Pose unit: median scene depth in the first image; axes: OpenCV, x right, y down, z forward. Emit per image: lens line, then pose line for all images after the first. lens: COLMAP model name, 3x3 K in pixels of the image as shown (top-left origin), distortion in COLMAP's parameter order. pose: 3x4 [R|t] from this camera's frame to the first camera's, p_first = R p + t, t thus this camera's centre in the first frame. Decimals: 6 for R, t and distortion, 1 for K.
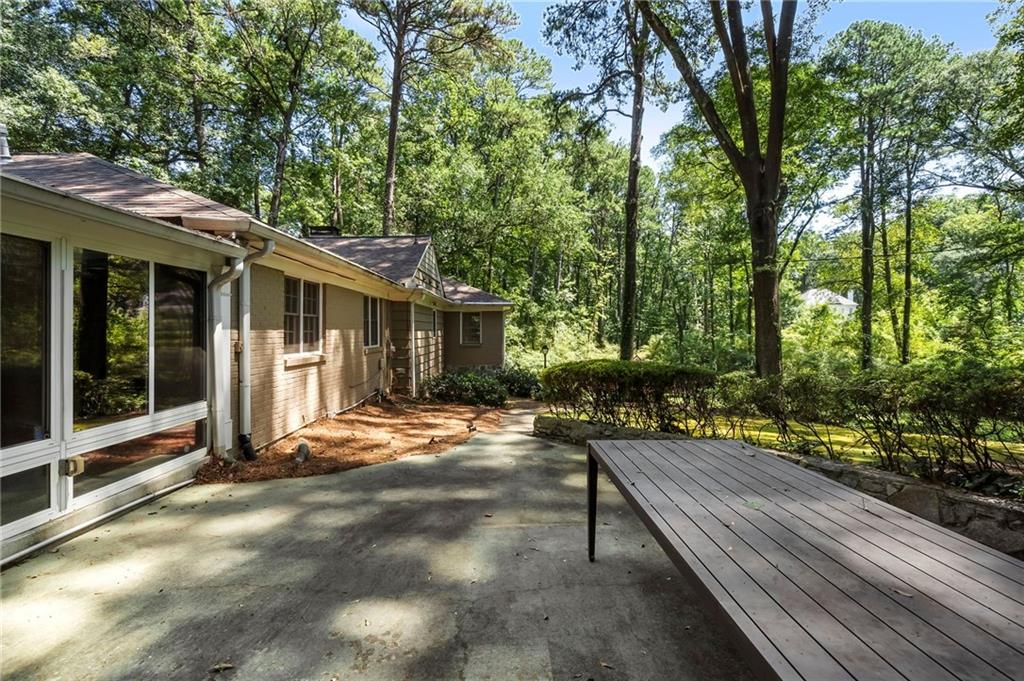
lens RADIAL K [[476.5, 0, 508.5], [0, 476.5, 322.2], [0, 0, 1]] dist [0.001288, 0.000327]
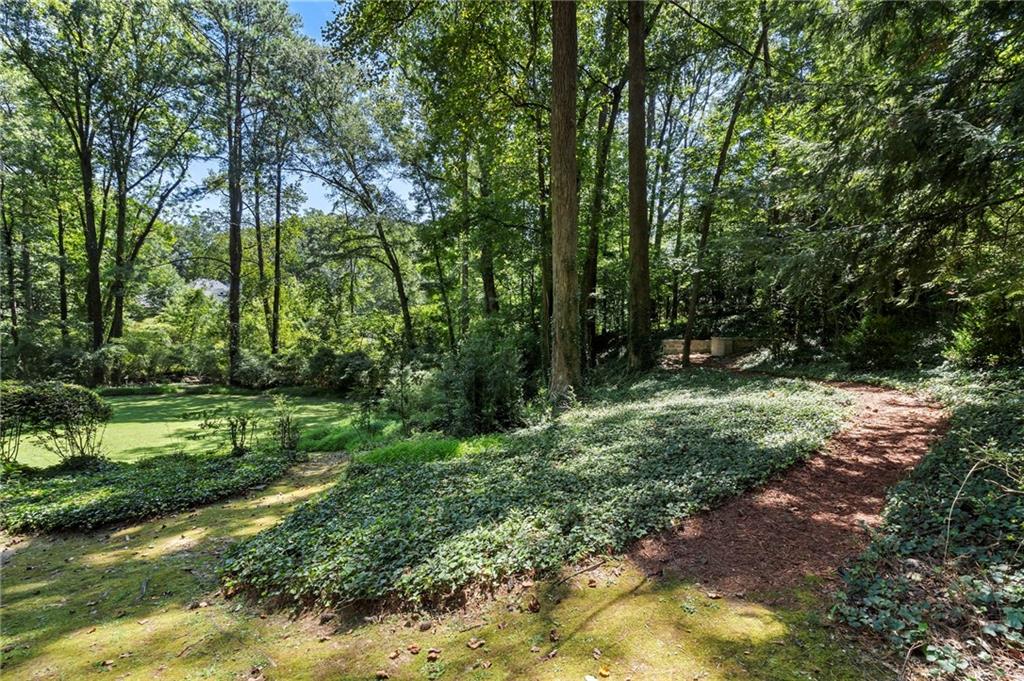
lens RADIAL K [[466.6, 0, 506.2], [0, 466.6, 348.1], [0, 0, 1]] dist [-0.002065, -0.000388]
pose [[0.434004, -0.031767, 0.900351, 0.186009], [-0.026037, 0.998518, 0.047781, 0.018061], [-0.900535, -0.044180, 0.432533, 0.165423]]
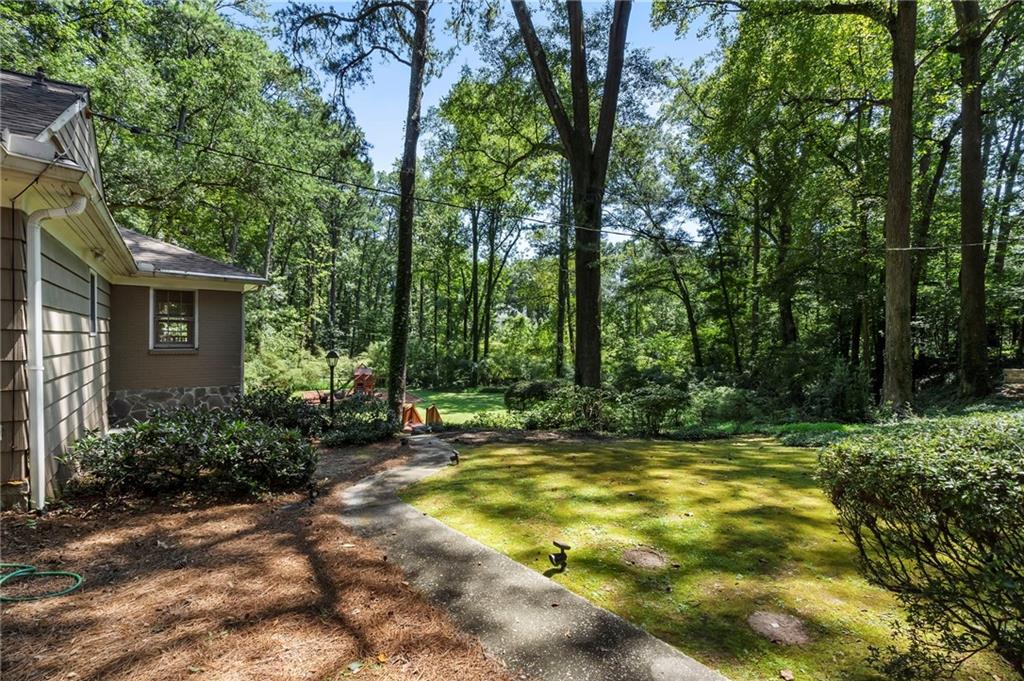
lens RADIAL K [[466.6, 0, 506.2], [0, 466.6, 348.1], [0, 0, 1]] dist [-0.002065, -0.000388]
pose [[0.813925, 0.005894, 0.580940, -0.029795], [-0.028379, 0.999158, 0.029623, 0.006884], [-0.580276, -0.040598, 0.813407, 0.133165]]
